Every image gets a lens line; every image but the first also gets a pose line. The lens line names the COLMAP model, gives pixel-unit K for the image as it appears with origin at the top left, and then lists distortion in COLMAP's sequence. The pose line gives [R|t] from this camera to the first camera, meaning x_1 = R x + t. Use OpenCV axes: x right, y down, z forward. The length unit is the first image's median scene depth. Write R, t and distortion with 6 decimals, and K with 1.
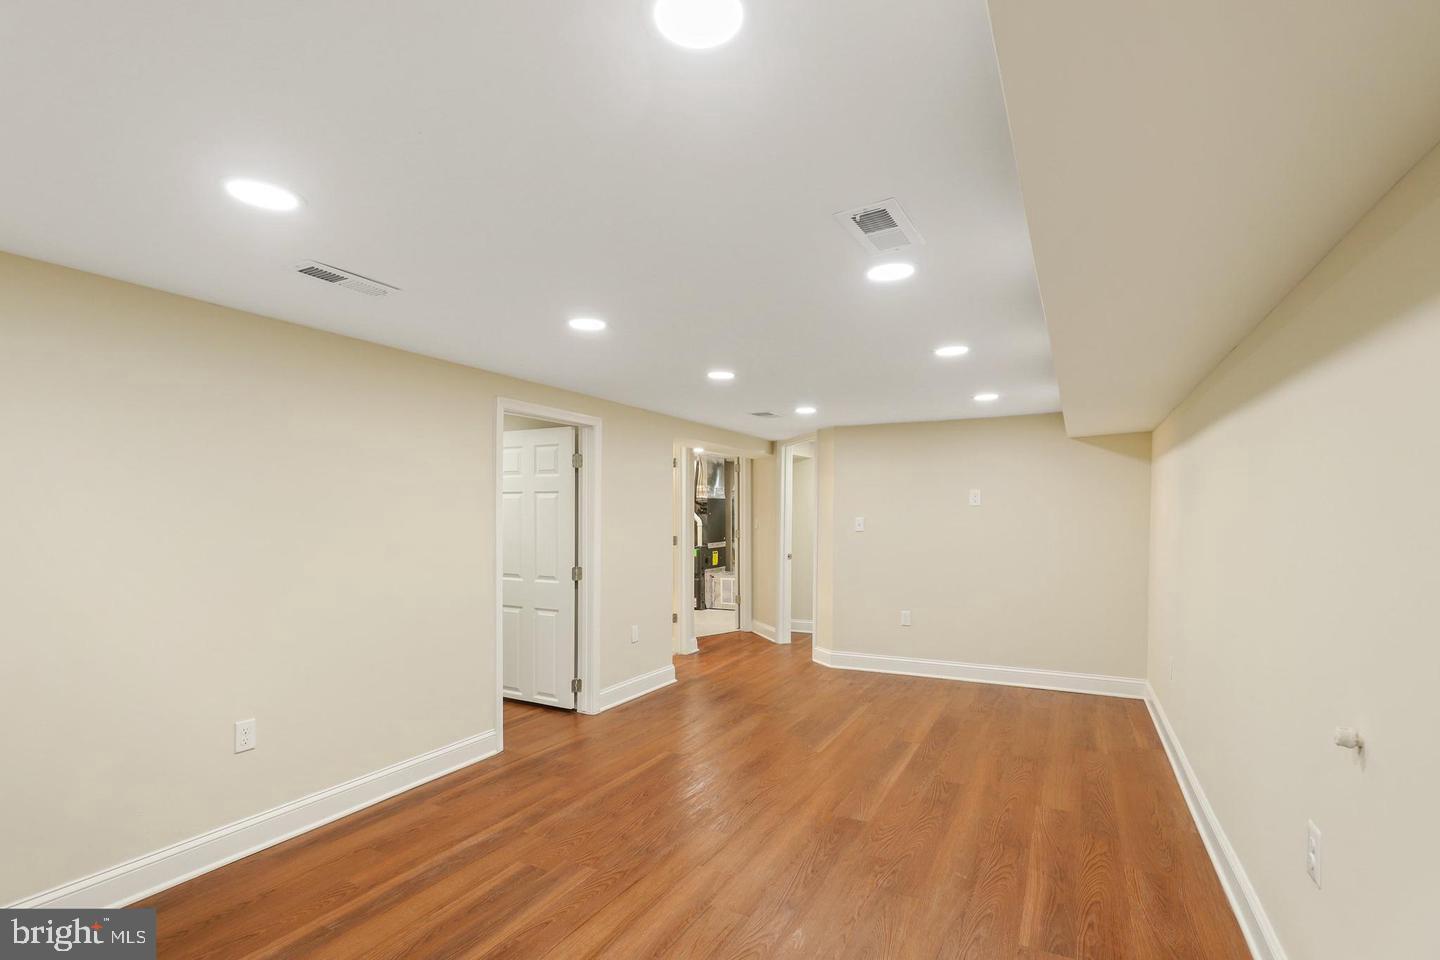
lens RADIAL K [[671.9, 0, 713.1], [0, 671.9, 536.9], [0, 0, 1]] dist [0.001199, 0.000054]
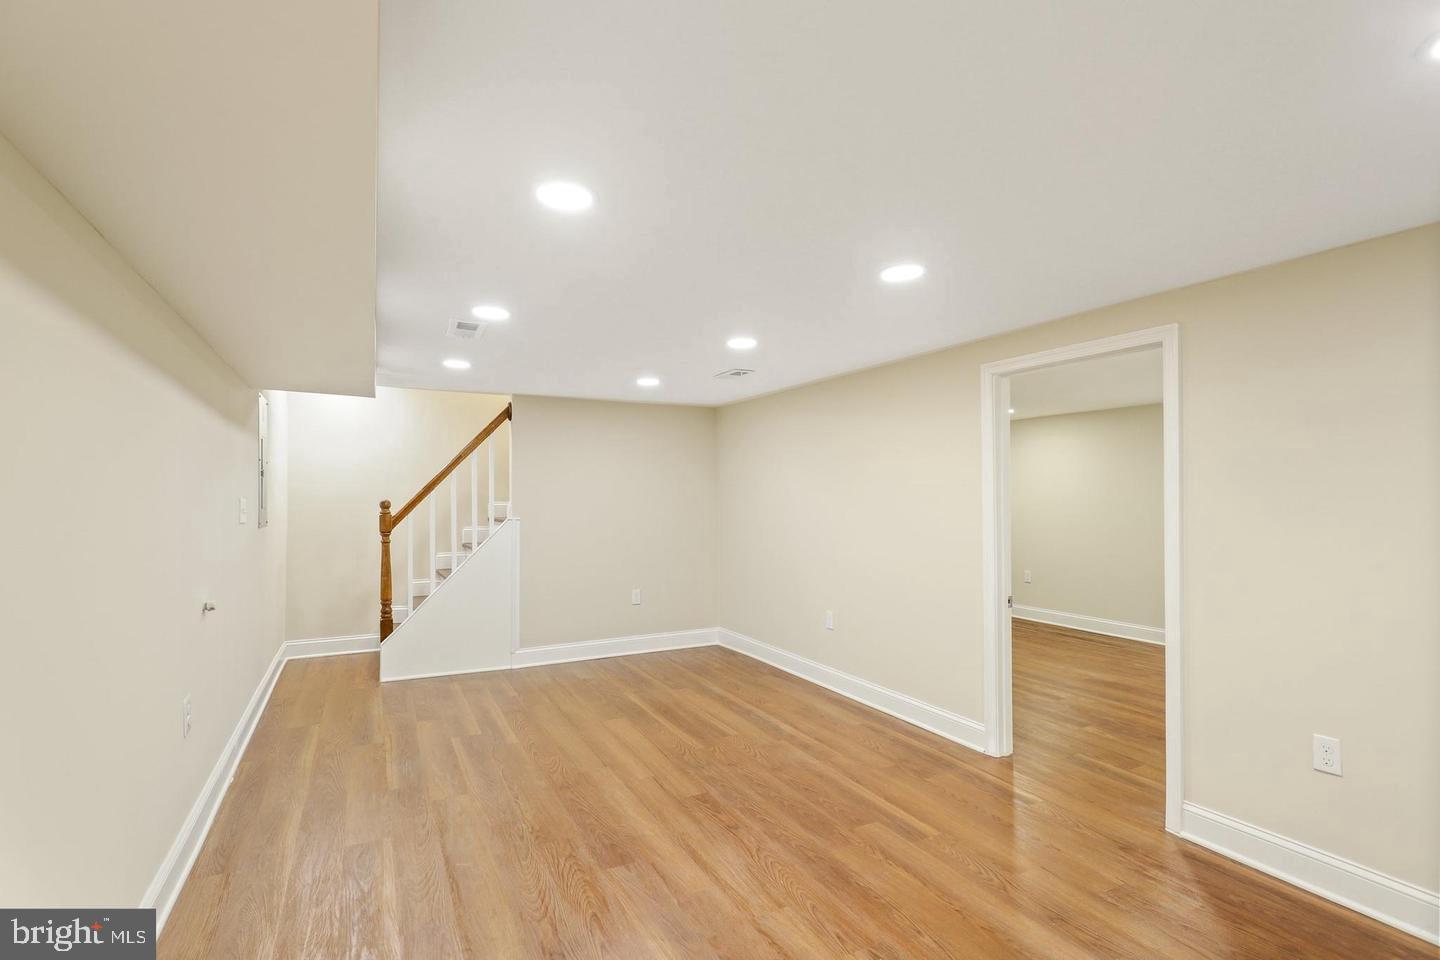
lens RADIAL K [[650.3, 0, 720.0], [0, 650.3, 487.6], [0, 0, 1]] dist [0.001834, -0.000092]
pose [[-0.544792, -0.012346, -0.838480, 0.647533], [-0.025662, 0.999669, 0.001954, -0.034272], [0.838178, 0.022582, -0.544929, 1.217245]]
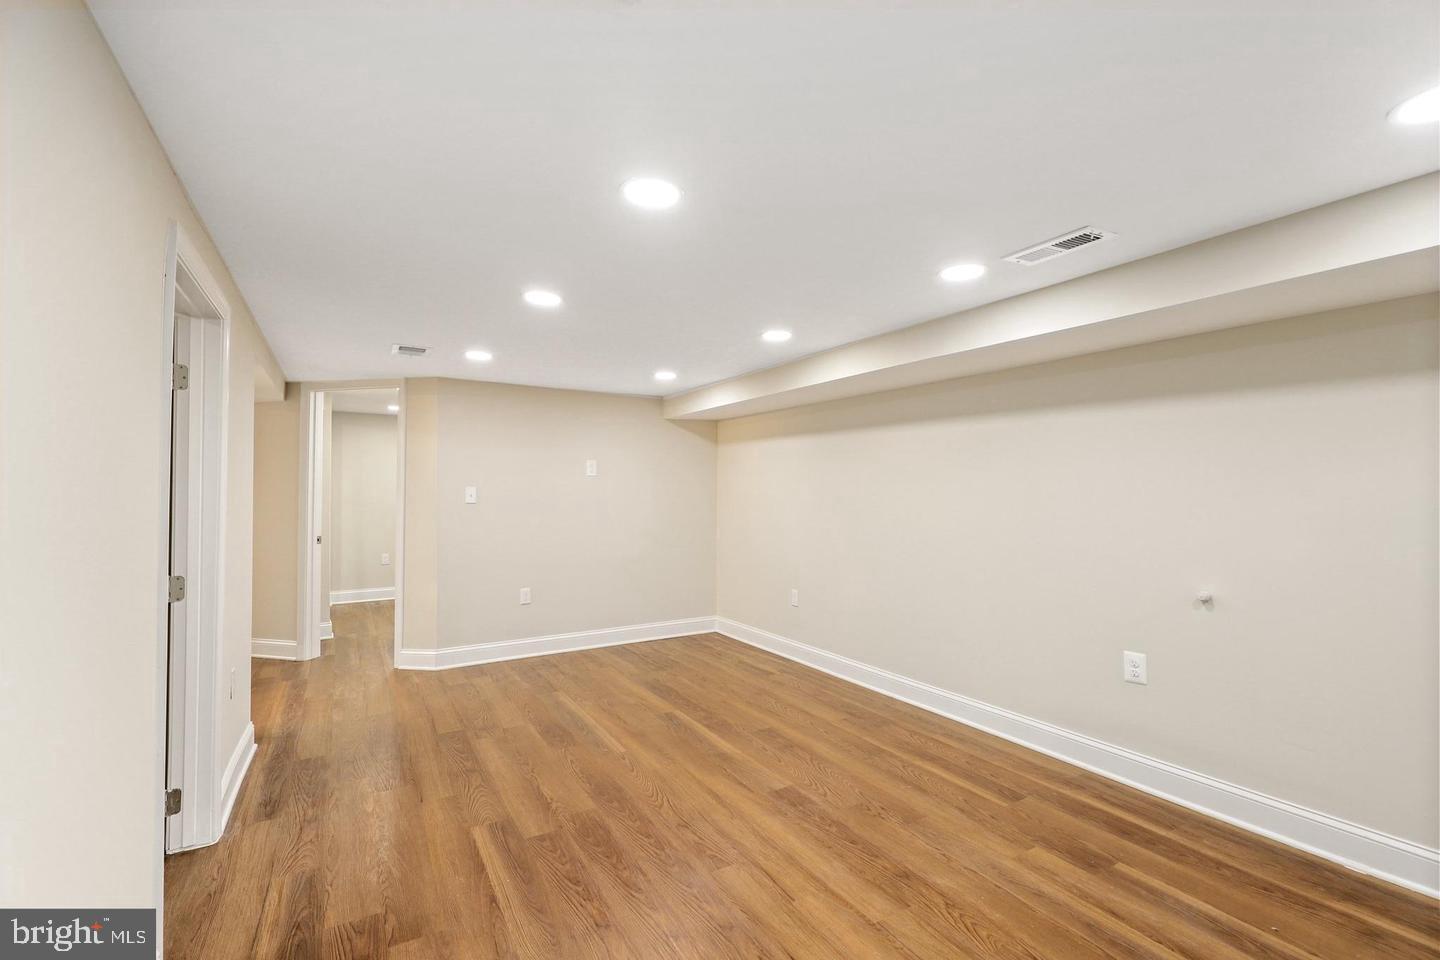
lens RADIAL K [[654.1, 0, 724.7], [0, 654.1, 495.5], [0, 0, 1]] dist [0.001696, 0.000275]
pose [[0.514383, -0.006568, 0.857535, -0.524352], [0.024377, 0.999679, -0.006965, -0.006948], [-0.857214, 0.024487, 0.514378, 0.450002]]
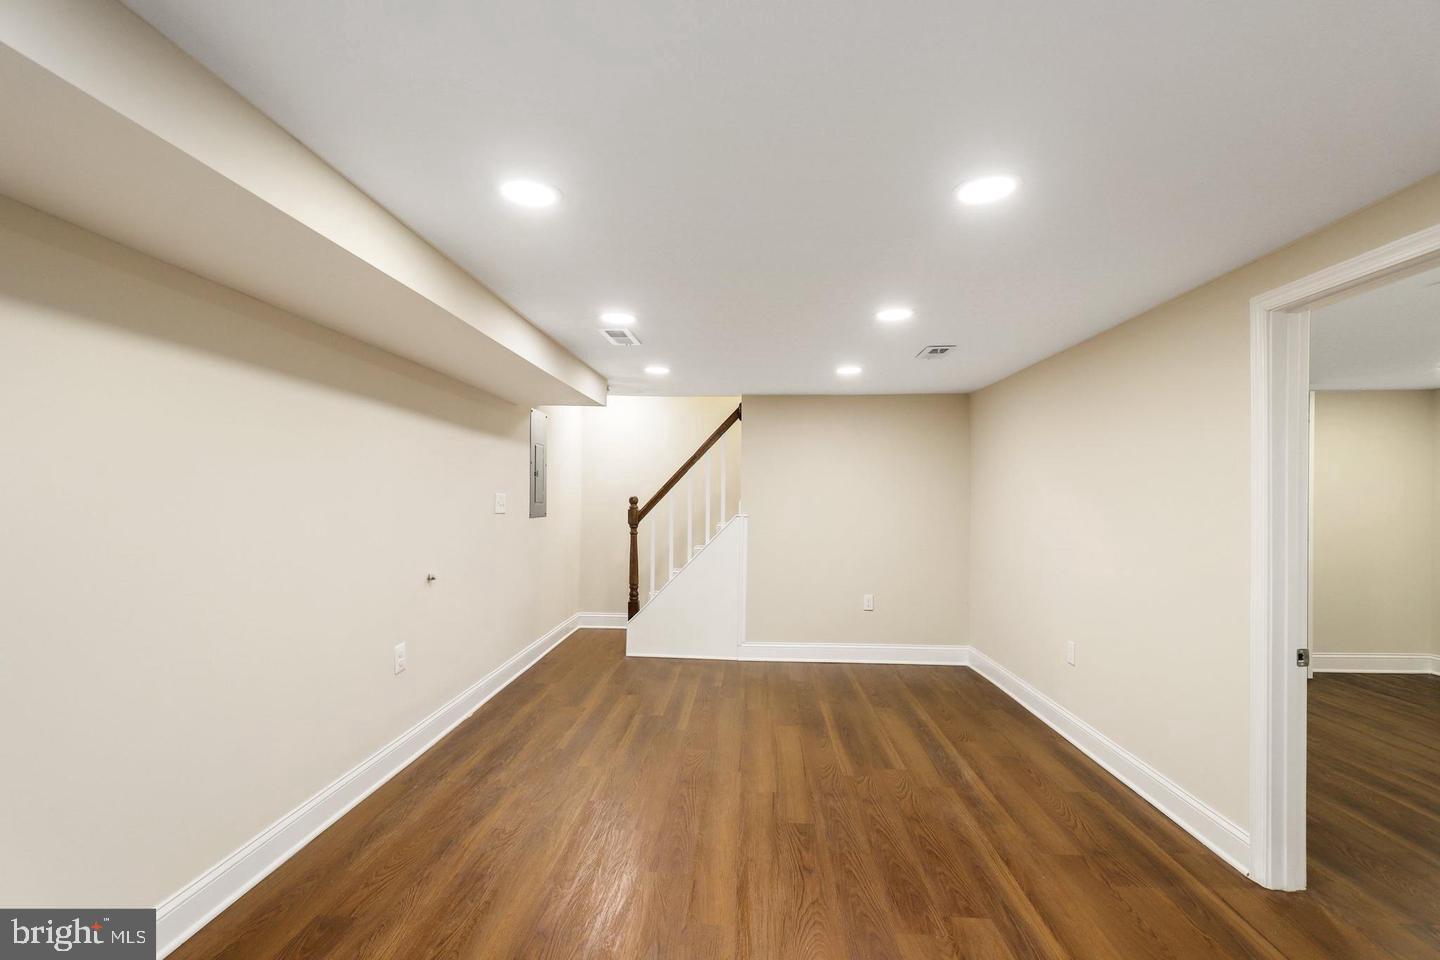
lens RADIAL K [[654.1, 0, 724.7], [0, 654.1, 495.5], [0, 0, 1]] dist [0.001696, 0.000275]
pose [[-0.896720, -0.007285, -0.442539, 0.391957], [-0.021453, 0.999405, 0.027019, -0.035637], [0.442078, 0.033722, -0.896342, 1.364145]]
